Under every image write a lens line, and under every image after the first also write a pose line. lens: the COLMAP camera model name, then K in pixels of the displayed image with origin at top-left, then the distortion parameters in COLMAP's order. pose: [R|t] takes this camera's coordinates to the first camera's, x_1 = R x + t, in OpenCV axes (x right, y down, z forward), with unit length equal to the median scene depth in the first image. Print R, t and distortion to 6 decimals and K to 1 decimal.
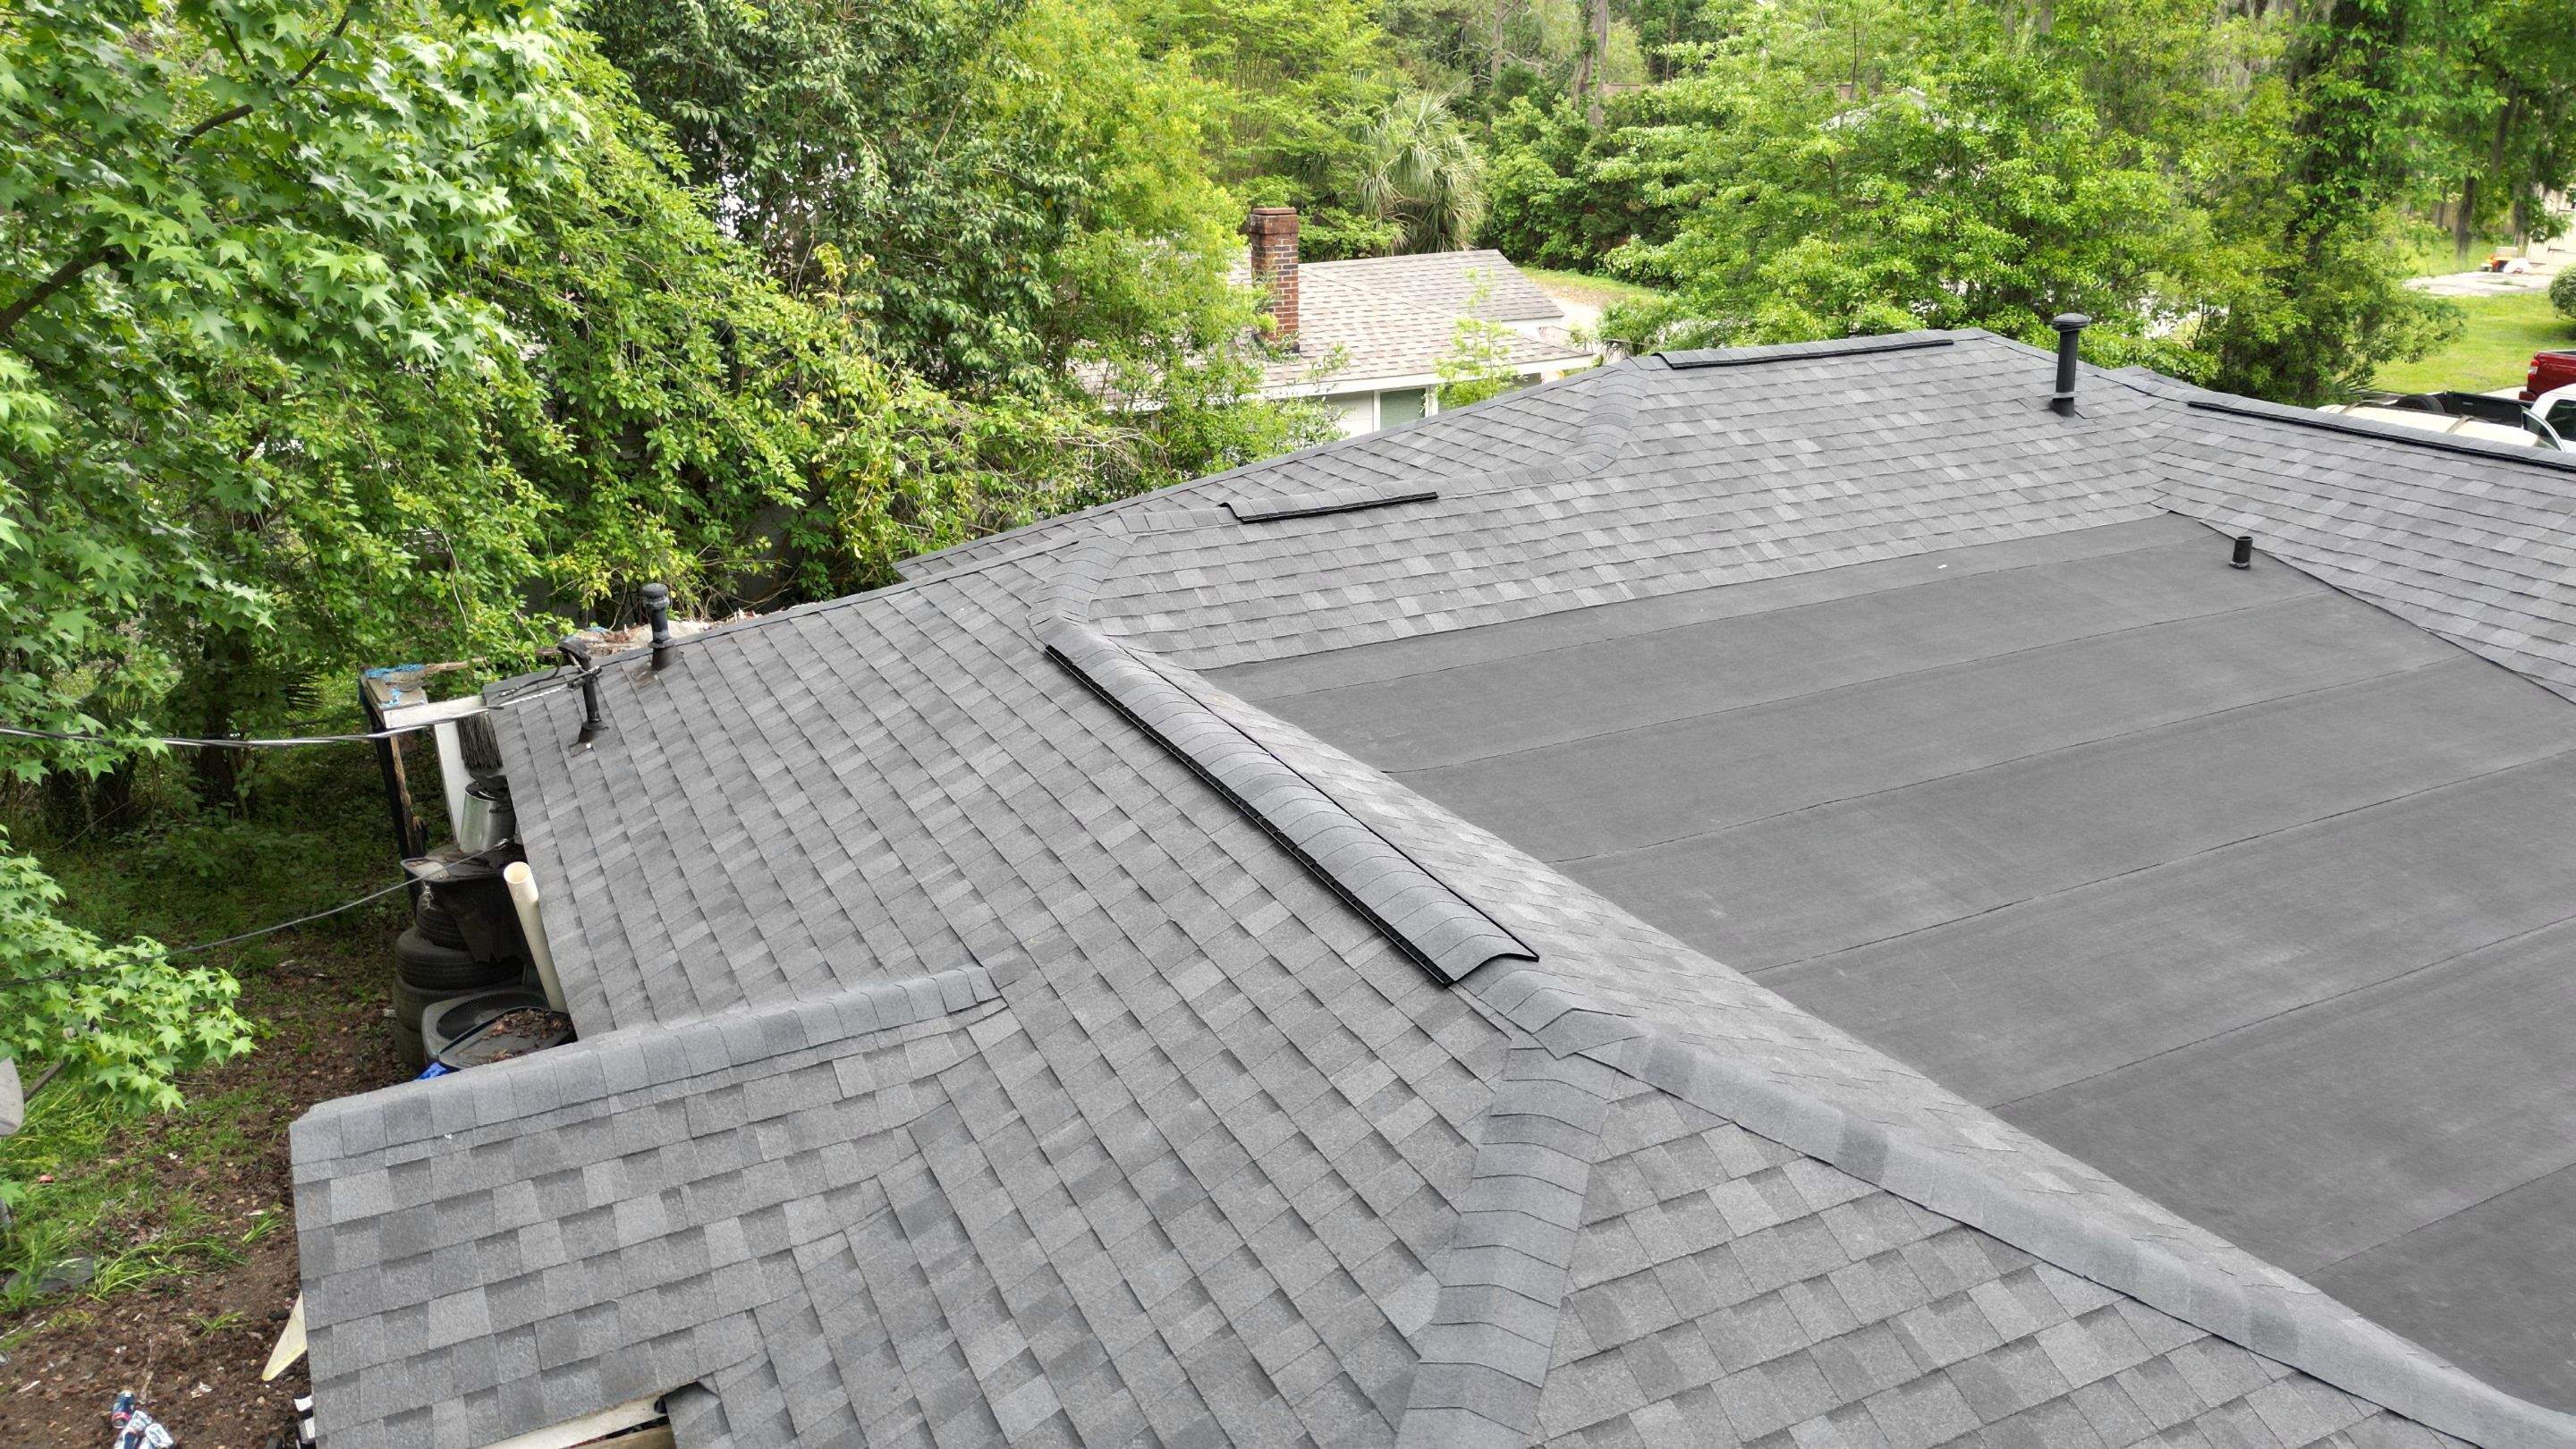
lens RADIAL K [[1808.4, 0, 1290.0], [0, 1808.4, 717.0], [0, 0, 1]] dist [0.074672, -0.074662]
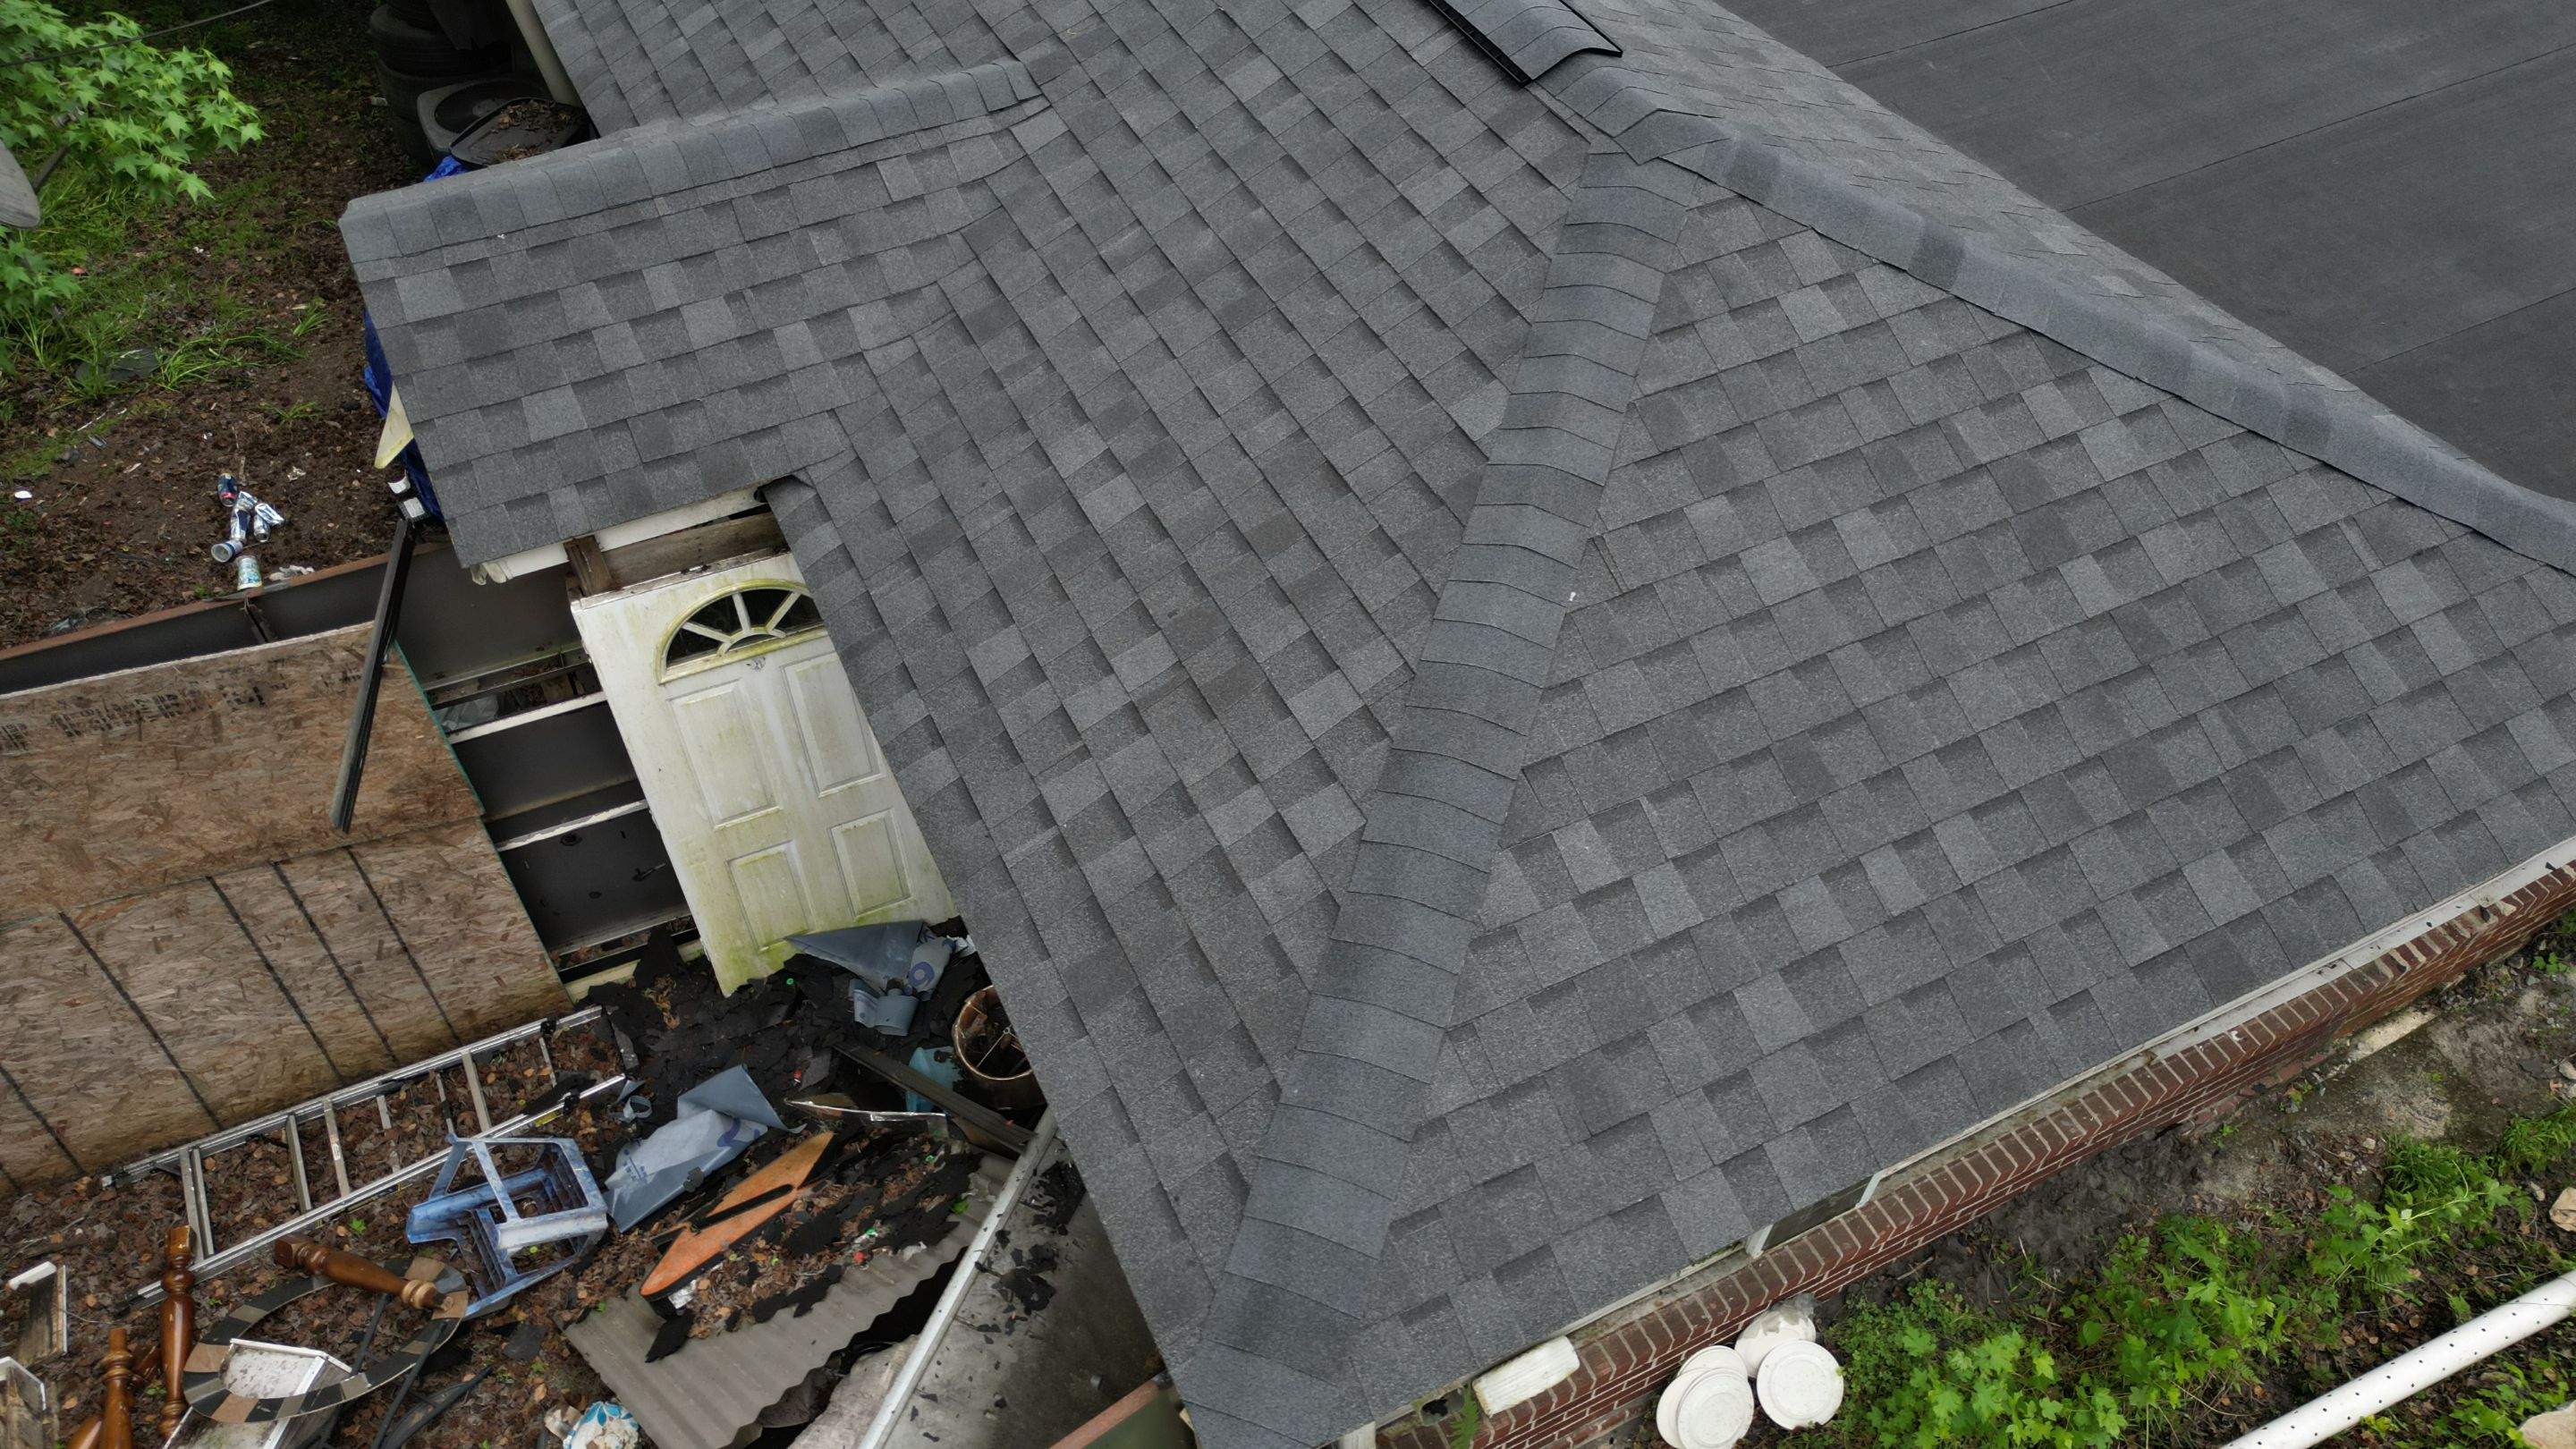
lens RADIAL K [[1808.4, 0, 1293.8], [0, 1808.4, 721.3], [0, 0, 1]] dist [0.074672, -0.074662]
pose [[0.999997, 0.001450, 0.002093, -0.023715], [-0.002260, 0.884328, 0.466861, -0.001201], [-0.001174, -0.466864, 0.884328, 0.004024]]
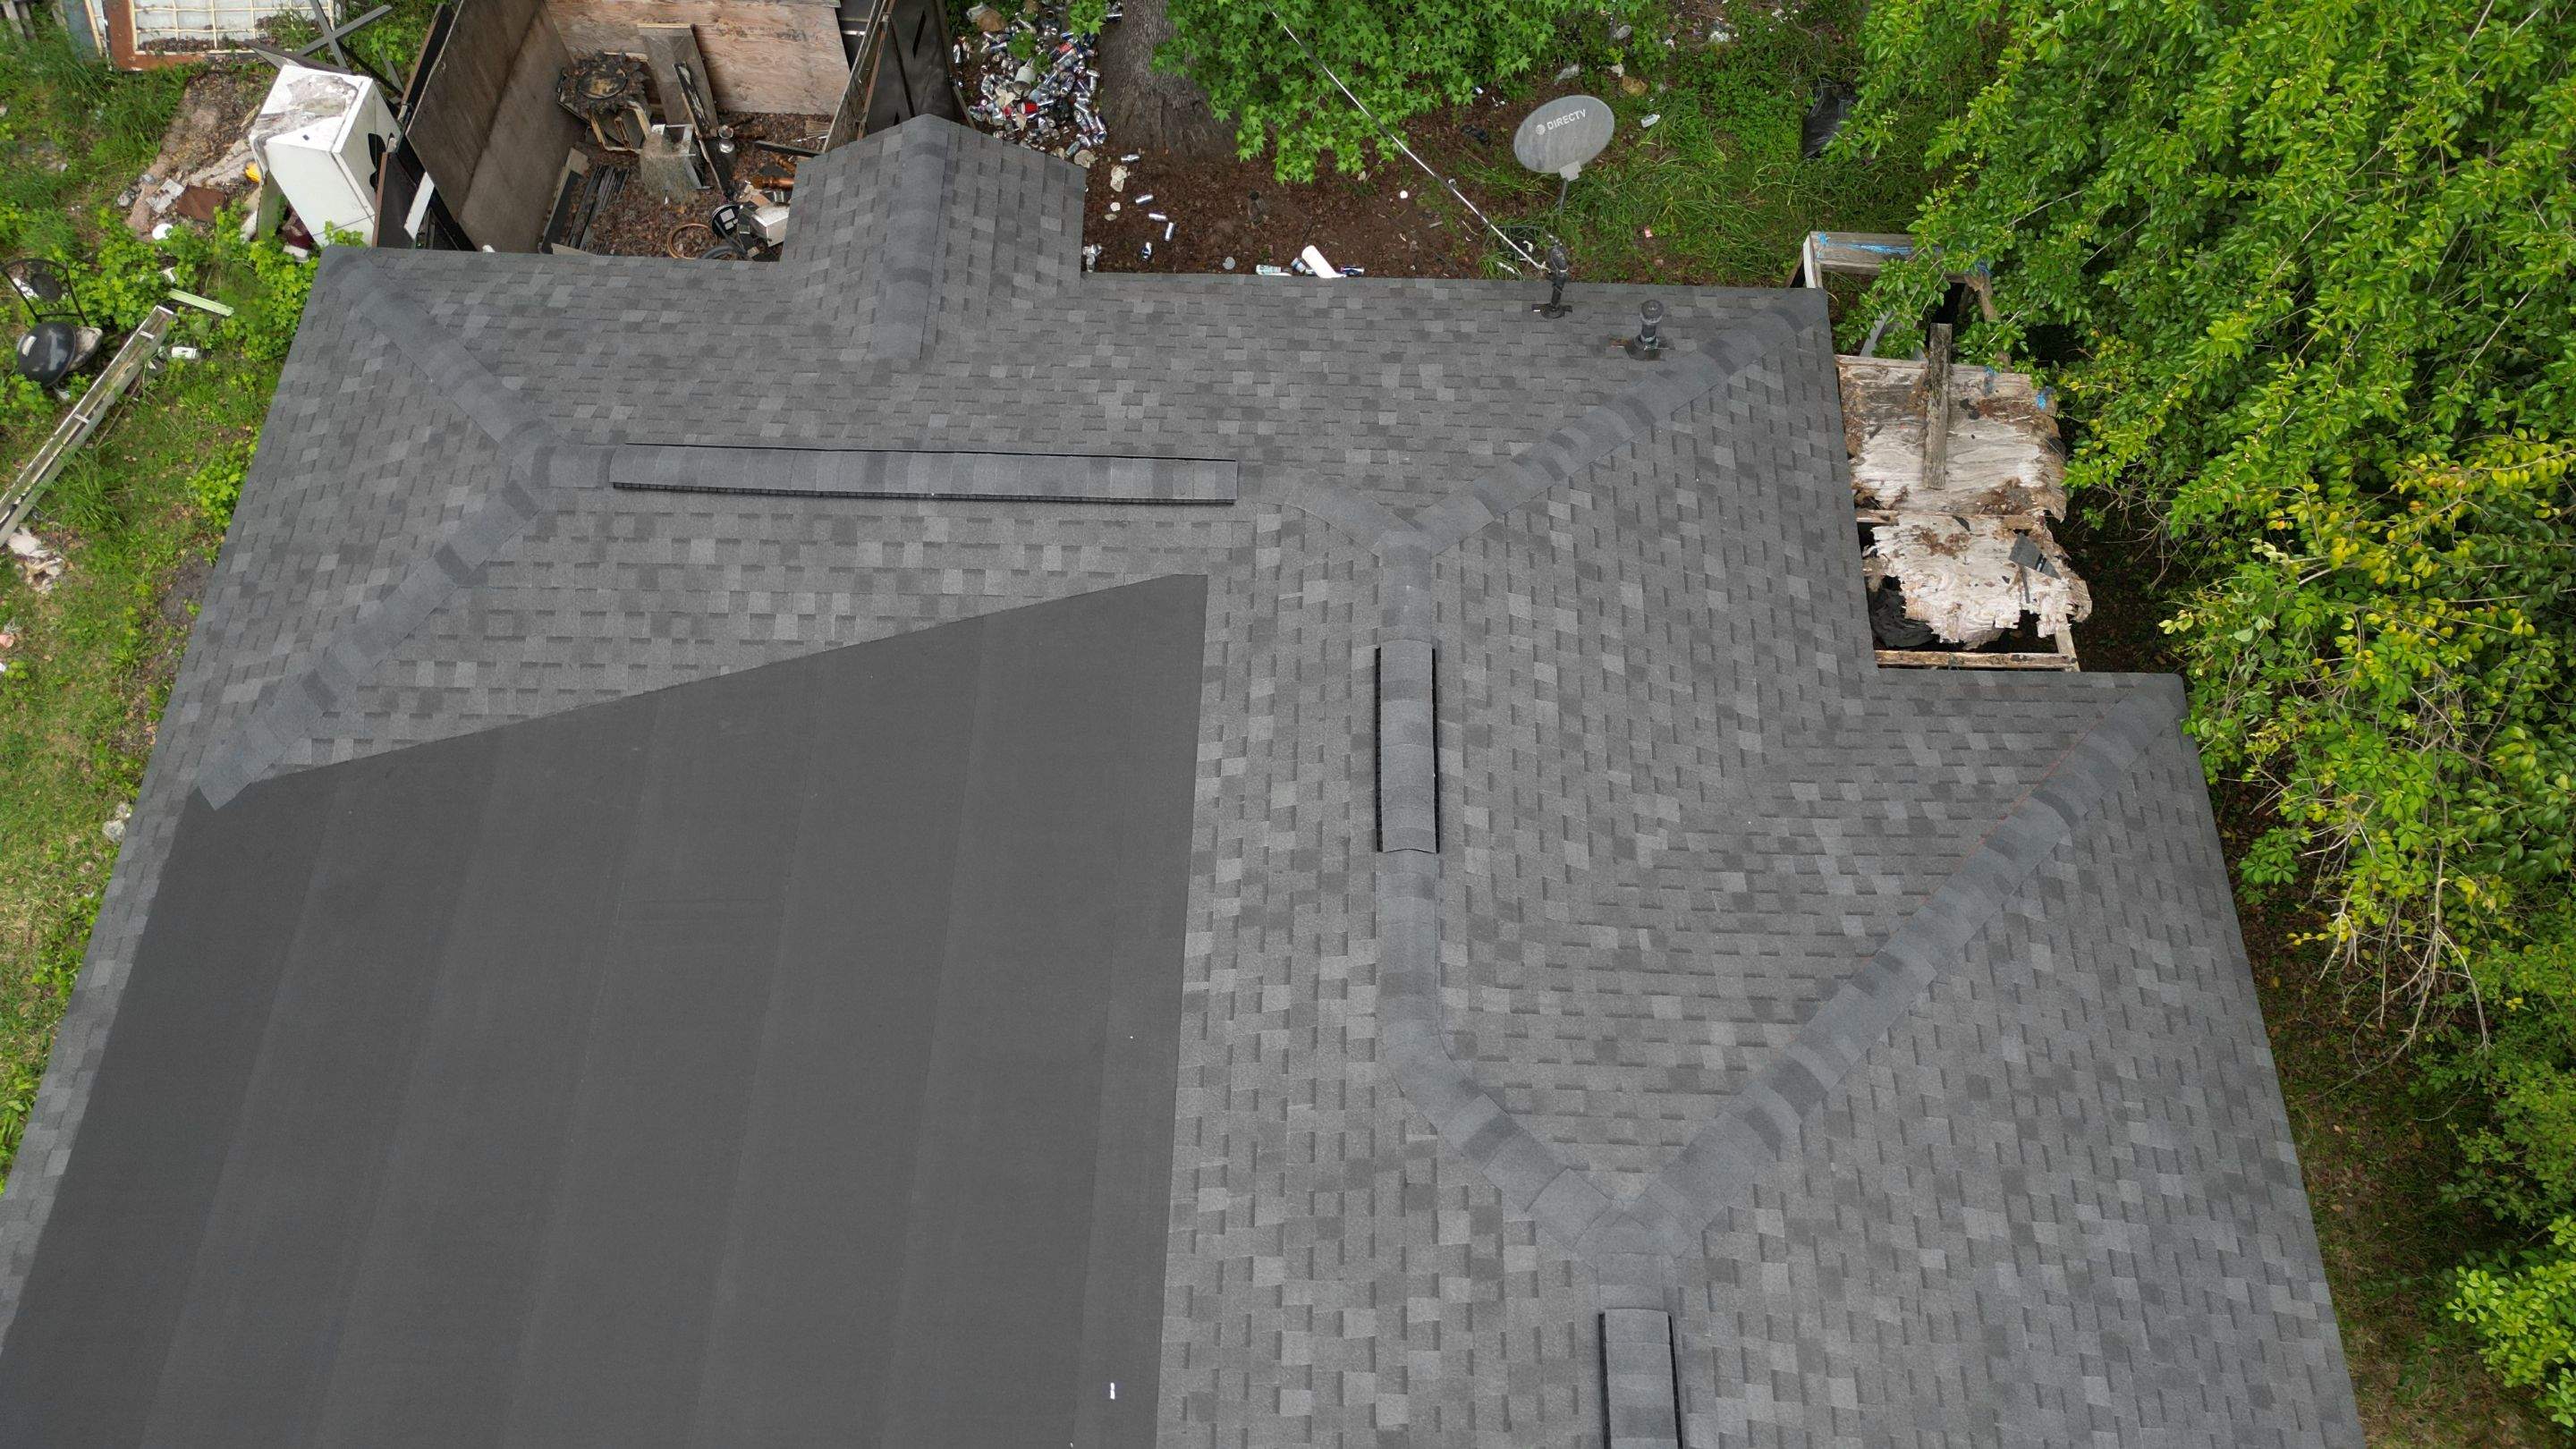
lens RADIAL K [[1808.4, 0, 1286.6], [0, 1808.4, 717.3], [0, 0, 1]] dist [0.074672, -0.074662]
pose [[-0.469924, 0.787522, -0.398724, 0.547965], [-0.292783, 0.287074, 0.912067, -1.272077], [0.832736, 0.545342, 0.095670, 1.095971]]
